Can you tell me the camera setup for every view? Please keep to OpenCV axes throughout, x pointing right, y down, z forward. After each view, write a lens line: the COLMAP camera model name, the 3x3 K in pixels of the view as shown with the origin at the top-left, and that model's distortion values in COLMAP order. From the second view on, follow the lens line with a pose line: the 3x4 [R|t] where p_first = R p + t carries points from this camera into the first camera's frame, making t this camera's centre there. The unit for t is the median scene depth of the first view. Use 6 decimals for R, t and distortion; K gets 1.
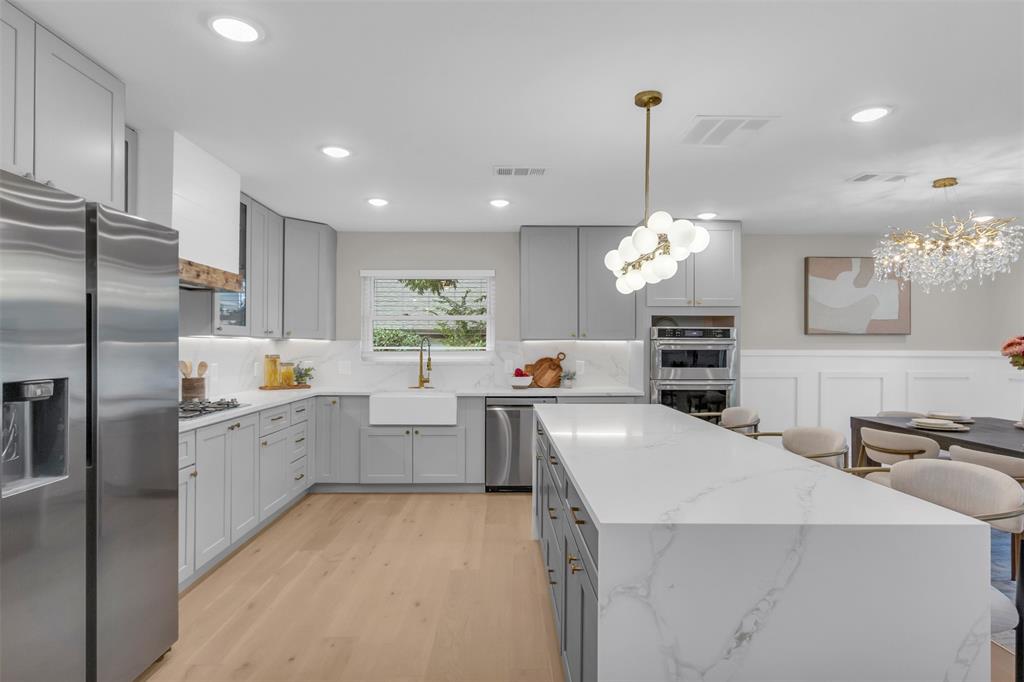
lens RADIAL K [[546.8, 0, 509.5], [0, 546.8, 344.3], [0, 0, 1]] dist [-0.000872, 0.001621]
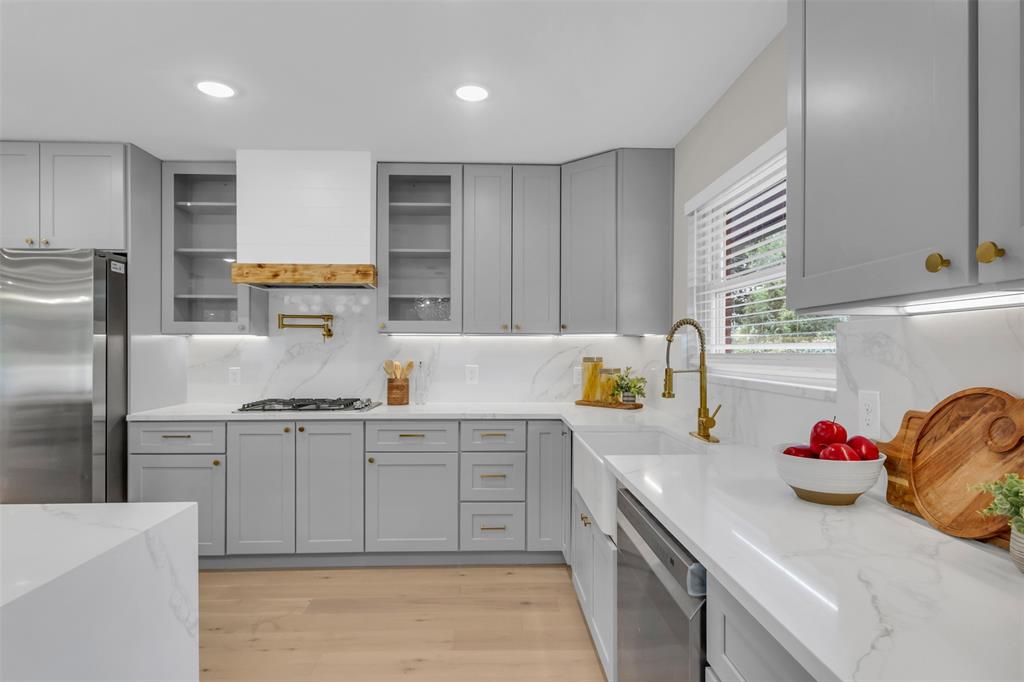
lens RADIAL K [[546.8, 0, 509.7], [0, 546.8, 351.9], [0, 0, 1]] dist [-0.000872, 0.001621]
pose [[0.016625, 0.002245, -0.999859, 0.299134], [0.003512, 0.999991, 0.002304, 0.010717], [0.999856, -0.003550, 0.016617, 0.912615]]
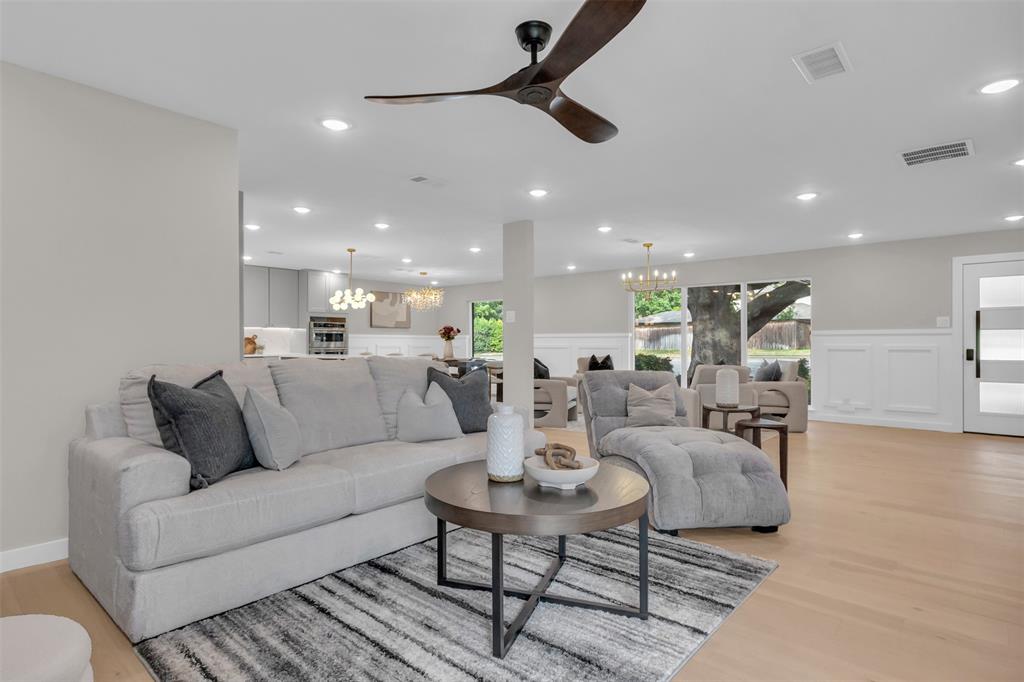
lens RADIAL K [[546.8, 0, 512.8], [0, 546.8, 344.8], [0, 0, 1]] dist [-0.000872, 0.001621]
pose [[0.662311, -0.004926, 0.749213, -0.772279], [0.000330, 0.999980, 0.006283, 0.041811], [-0.749229, -0.003914, 0.662299, -0.926367]]
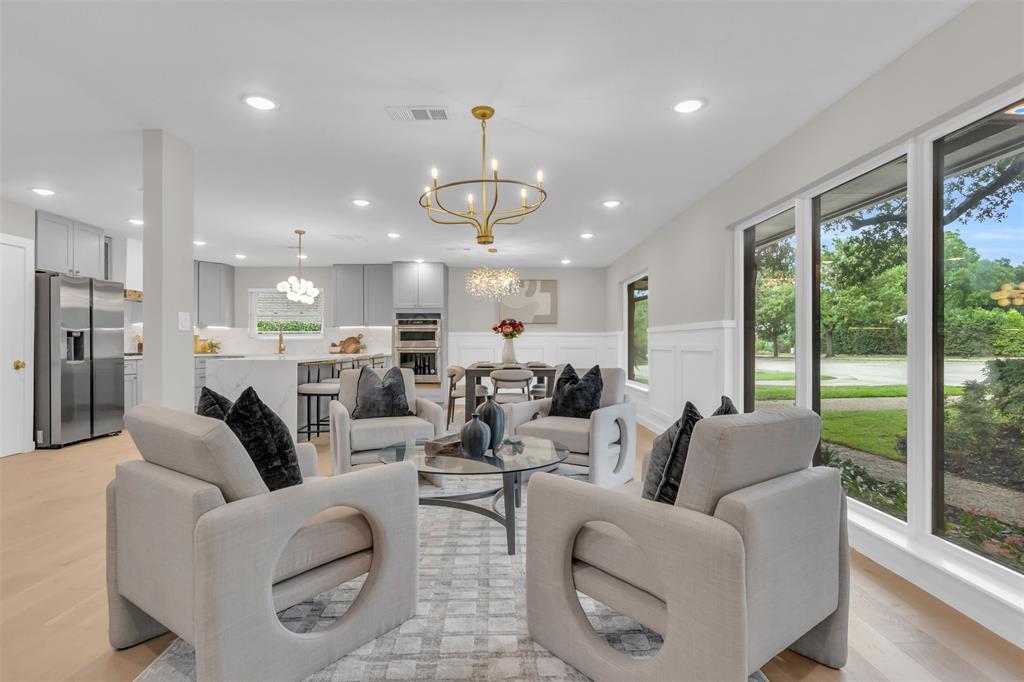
lens RADIAL K [[546.8, 0, 520.3], [0, 546.8, 342.4], [0, 0, 1]] dist [-0.000872, 0.001621]
pose [[0.999988, -0.002462, -0.004349, 0.692510], [0.002459, 0.999997, -0.000773, 0.050332], [0.004350, 0.000763, 0.999990, -0.862127]]
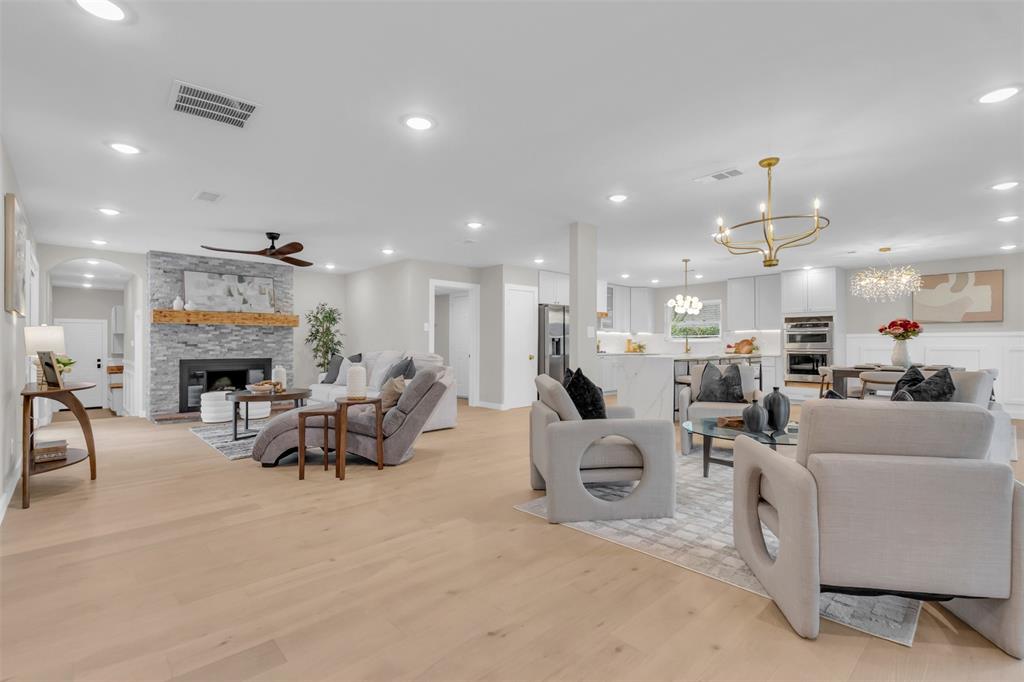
lens RADIAL K [[475.3, 0, 508.1], [0, 475.3, 343.3], [0, 0, 1]] dist [0.019442, -0.002225]
pose [[0.666125, -0.005717, -0.745818, 0.909915], [0.002826, 0.999983, -0.005141, 0.050638], [0.745834, 0.001317, 0.666130, -0.977977]]
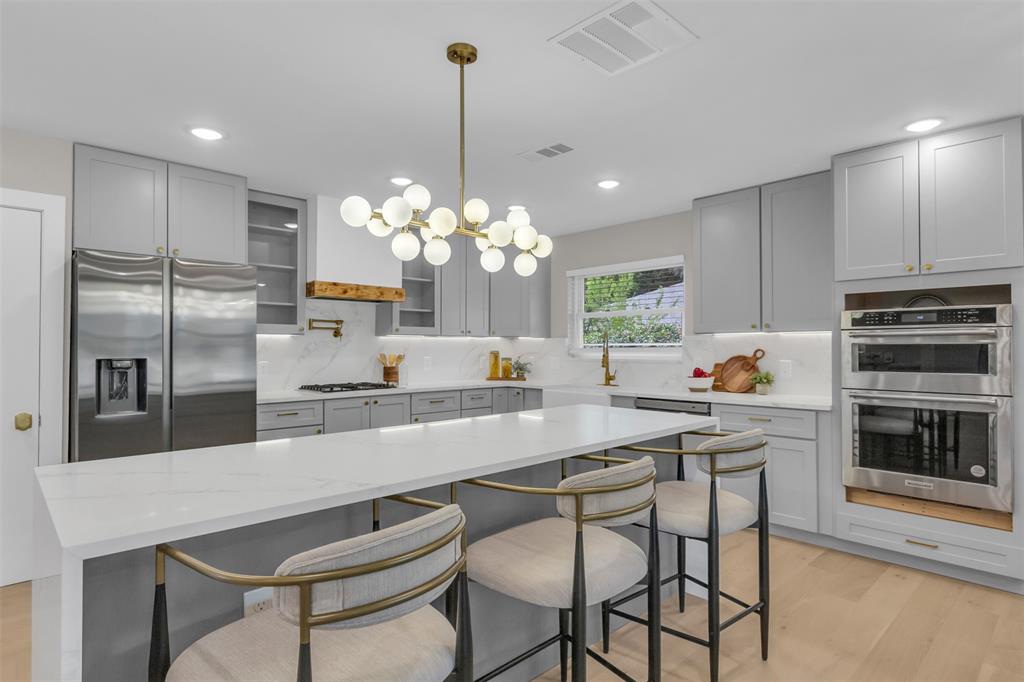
lens RADIAL K [[546.8, 0, 510.4], [0, 546.8, 347.4], [0, 0, 1]] dist [-0.000872, 0.001621]
pose [[0.674389, -0.002278, -0.738373, 0.481275], [0.006214, 0.999977, 0.002590, 0.009586], [0.738350, -0.006335, 0.674388, 0.235425]]
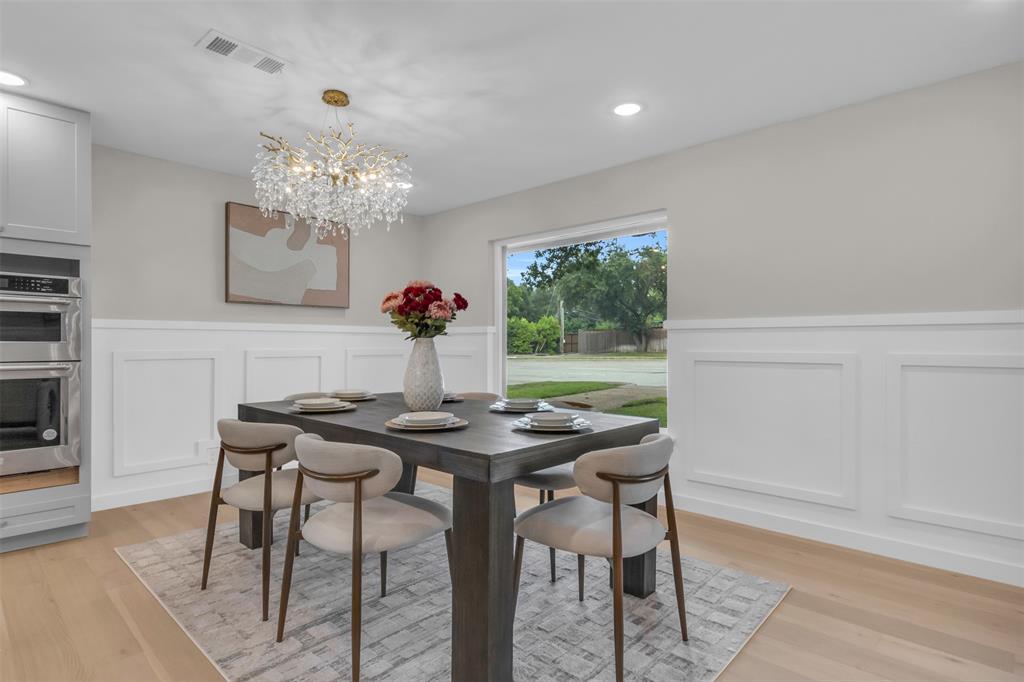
lens RADIAL K [[526.2, 0, 508.2], [0, 526.2, 343.2], [0, 0, 1]] dist [0.000769, -0.000099]
pose [[0.693618, -0.000790, 0.720343, 0.317356], [-0.001110, 0.999997, 0.002165, 0.042673], [-0.720342, -0.002301, 0.693615, 0.221358]]
